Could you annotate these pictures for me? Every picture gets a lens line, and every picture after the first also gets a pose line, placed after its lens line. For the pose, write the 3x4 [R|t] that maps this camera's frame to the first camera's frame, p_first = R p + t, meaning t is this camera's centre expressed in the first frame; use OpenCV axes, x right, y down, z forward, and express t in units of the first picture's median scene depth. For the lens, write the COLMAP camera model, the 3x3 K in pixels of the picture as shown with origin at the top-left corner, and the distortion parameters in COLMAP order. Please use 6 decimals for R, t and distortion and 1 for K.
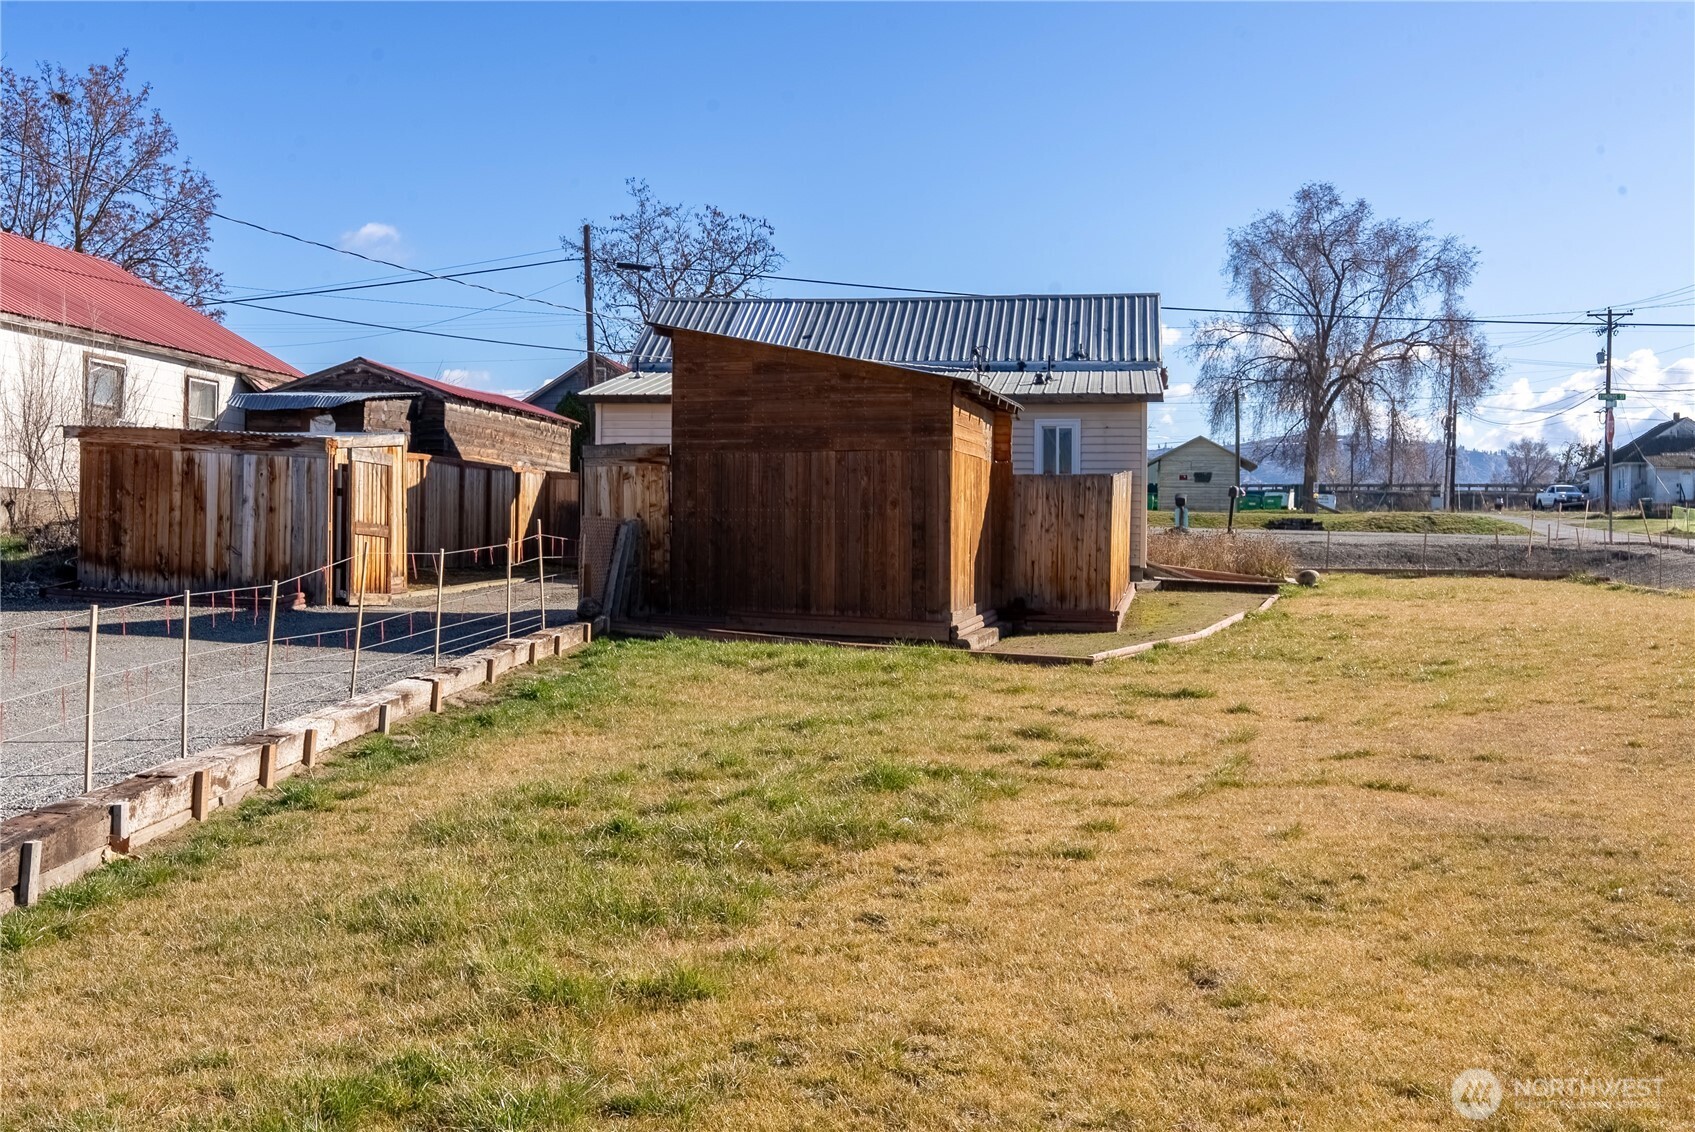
lens RADIAL K [[1847.9, 0, 845.1], [0, 1847.9, 559.9], [0, 0, 1]] dist [0.017105, 0.000000]
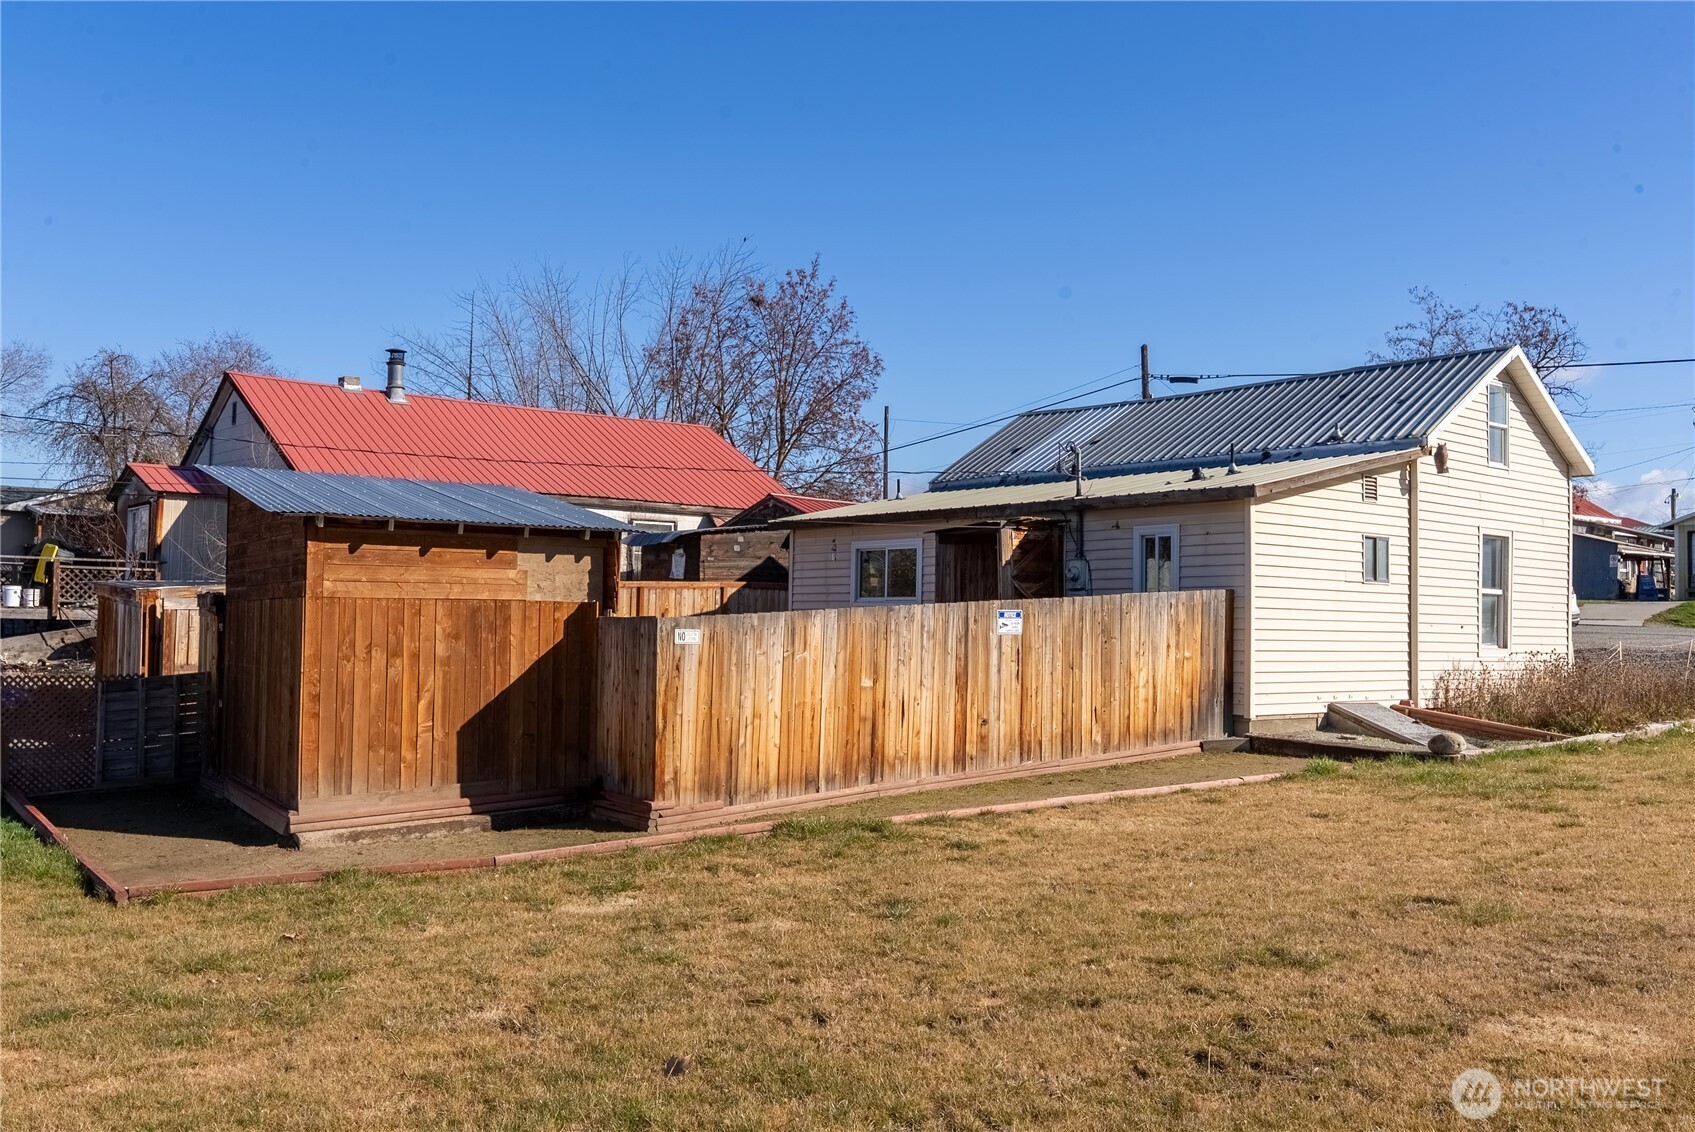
lens RADIAL K [[1467.0, 0, 854.0], [0, 1467.0, 572.7], [0, 0, 1]] dist [-0.016154, -0.001455]
pose [[0.747943, -0.026241, -0.663244, 0.608055], [-0.003149, 0.999067, -0.043079, -0.039866], [0.663756, 0.034309, 0.747162, 0.626319]]
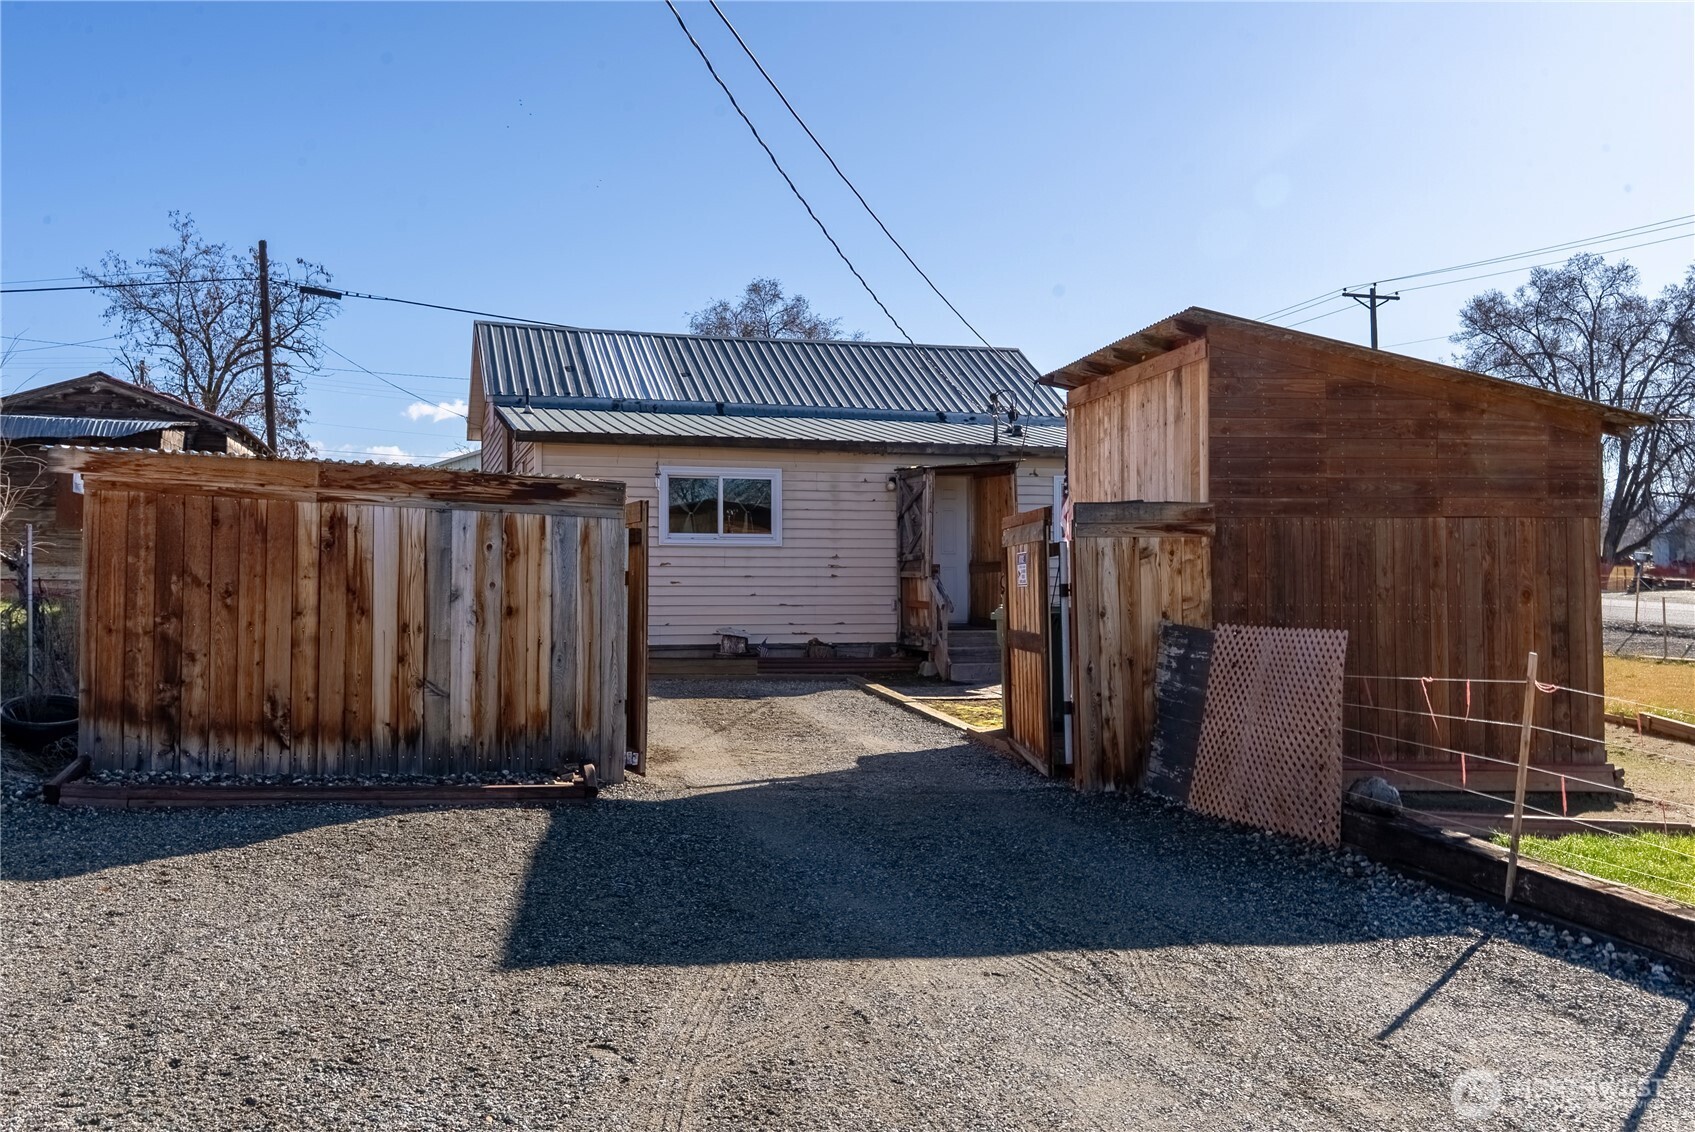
lens RADIAL K [[1477.5, 0, 846.7], [0, 1477.5, 570.2], [0, 0, 1]] dist [-0.002406, -0.006921]
pose [[0.906989, -0.004963, 0.421124, -0.402452], [0.010637, 0.999882, -0.011124, -0.033461], [-0.421019, 0.014569, 0.906935, 0.562208]]
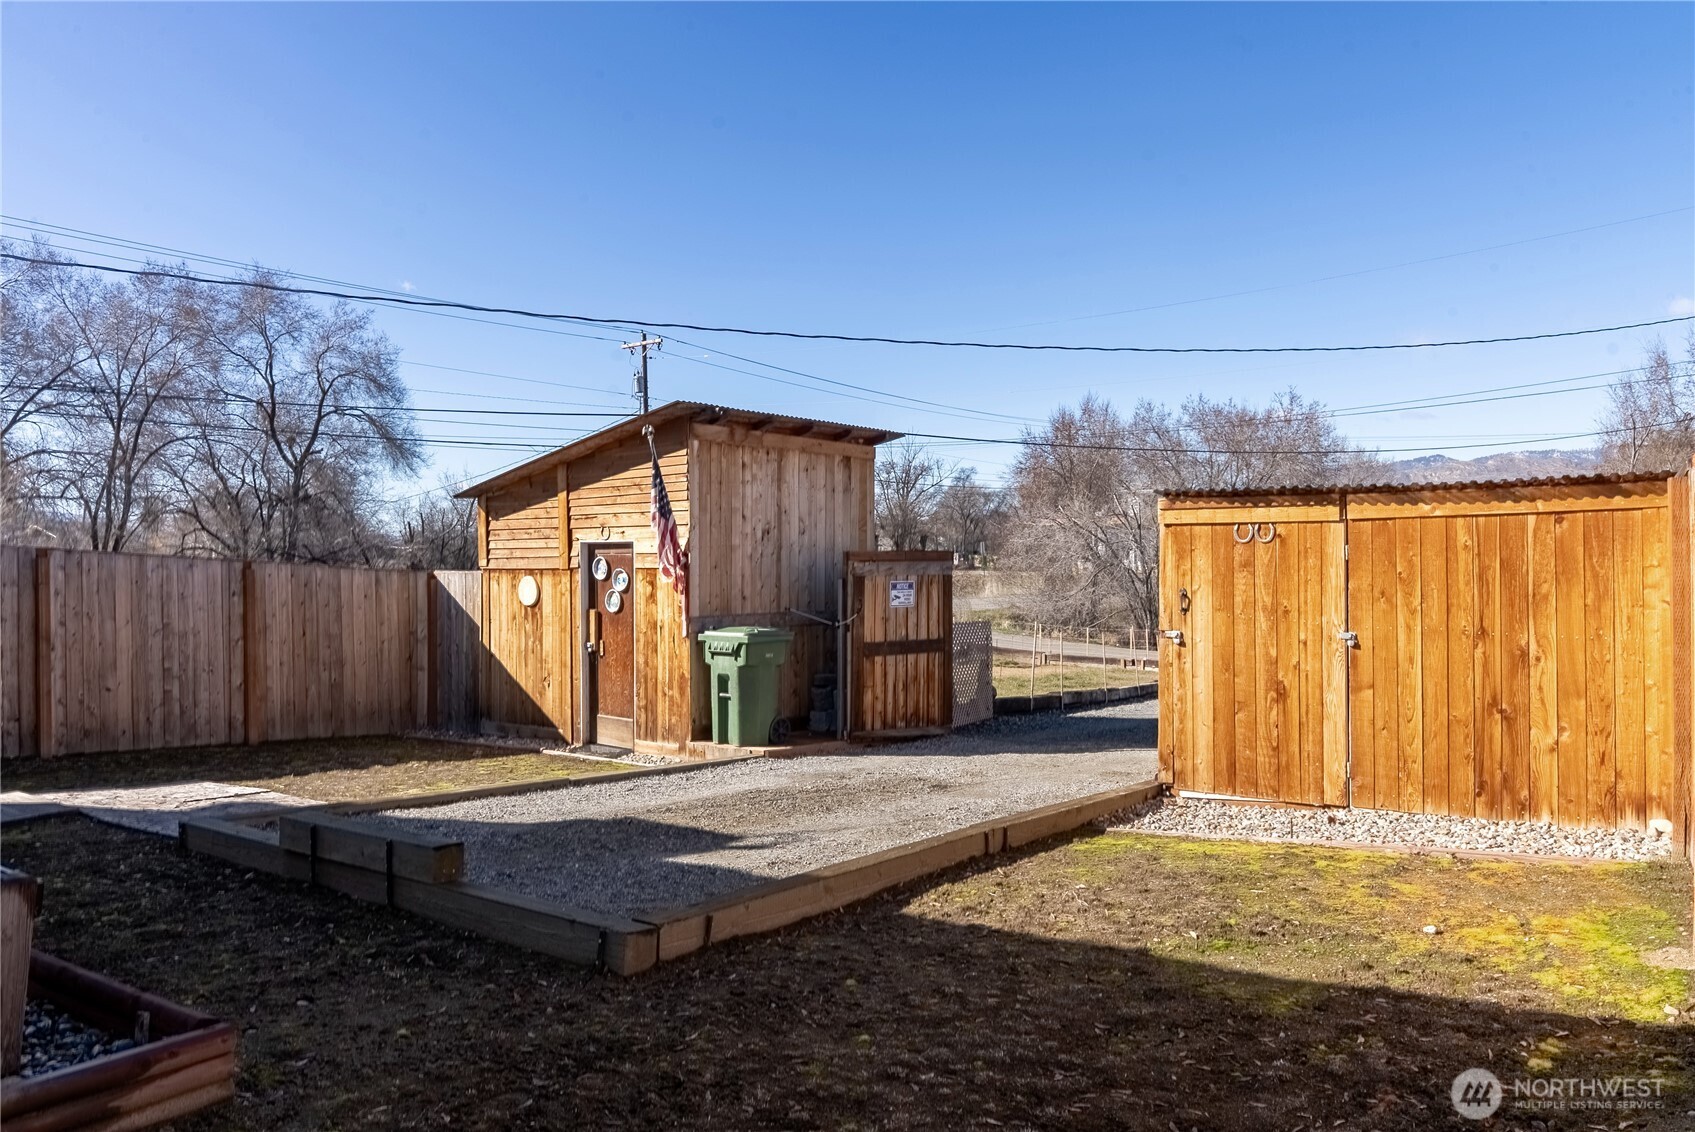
lens RADIAL K [[1170.6, 0, 847.0], [0, 1170.6, 561.1], [0, 0, 1]] dist [-0.001705, -0.009002]
pose [[-0.906472, -0.001584, 0.422262, -0.335543], [-0.004812, 0.999967, -0.006580, -0.050452], [-0.422238, -0.007996, -0.906450, 1.511267]]
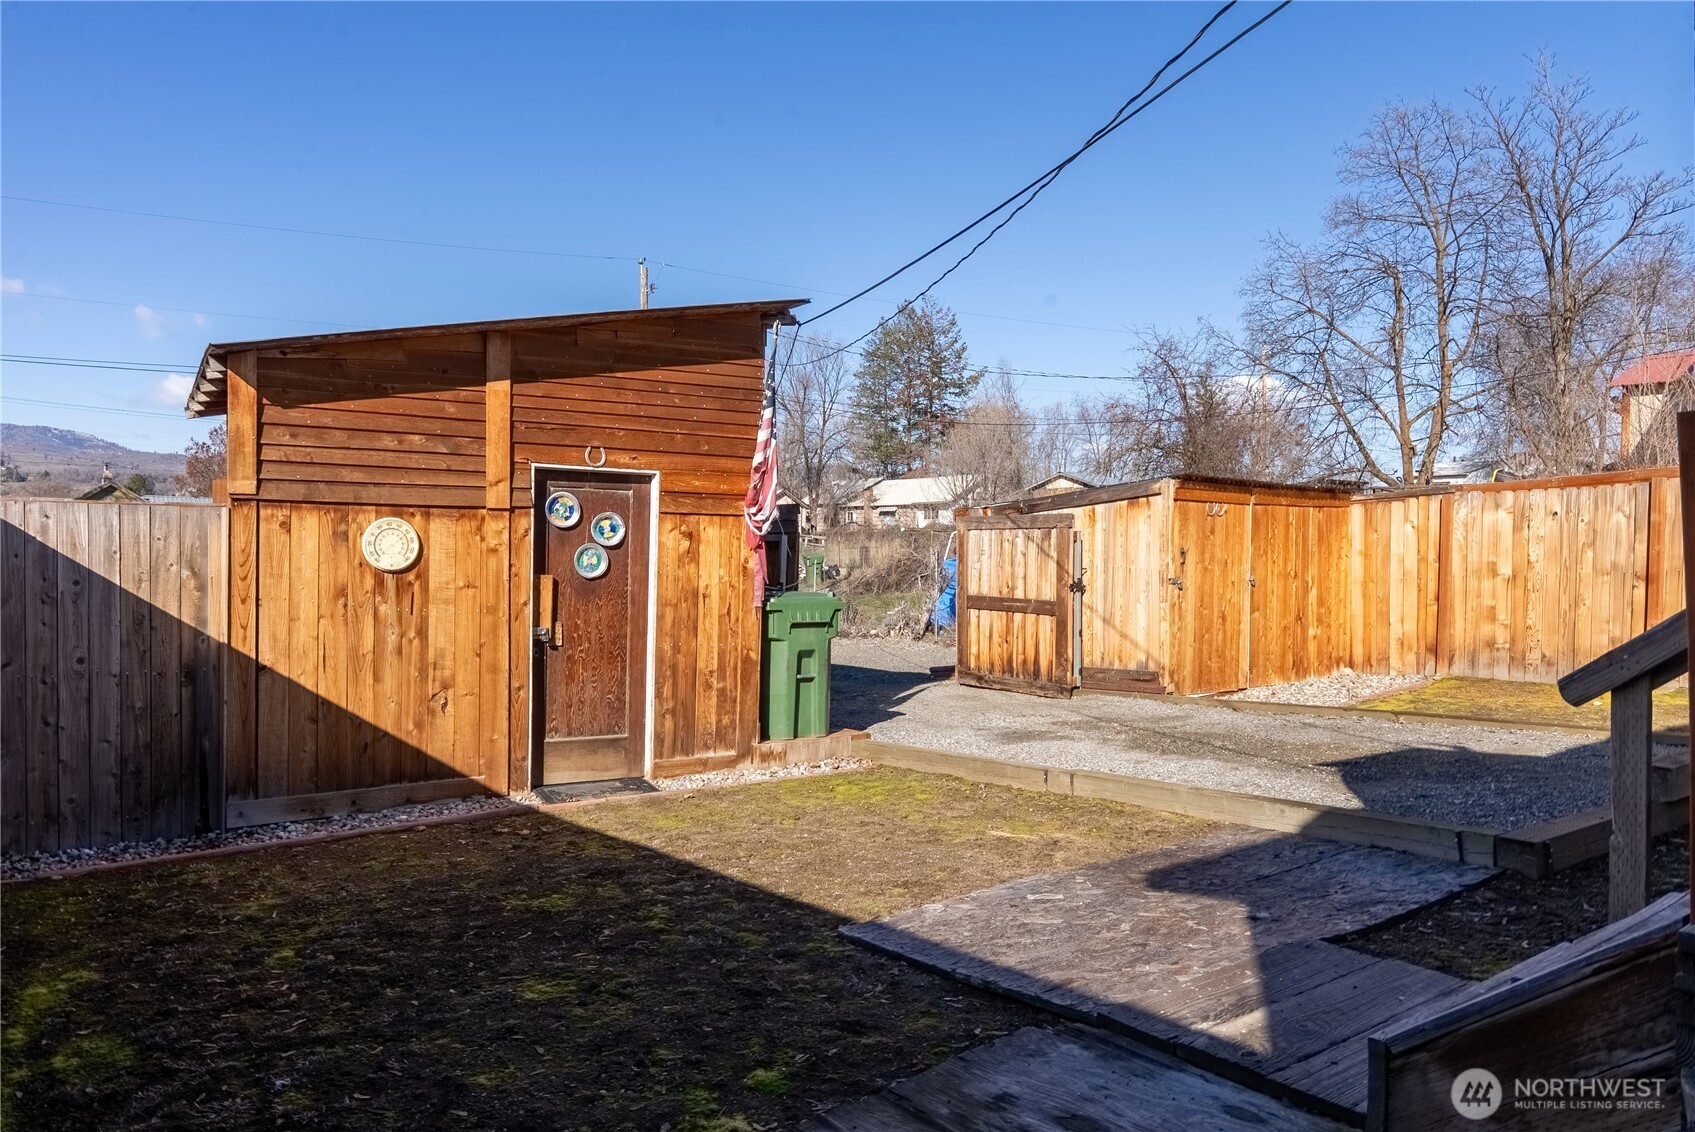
lens RADIAL K [[1170.6, 0, 852.3], [0, 1170.6, 566.4], [0, 0, 1]] dist [-0.001705, -0.009002]
pose [[-0.679342, -0.008856, -0.733768, 0.204104], [-0.014594, 0.999892, 0.001443, -0.034775], [0.733677, 0.011689, -0.679398, 1.364857]]
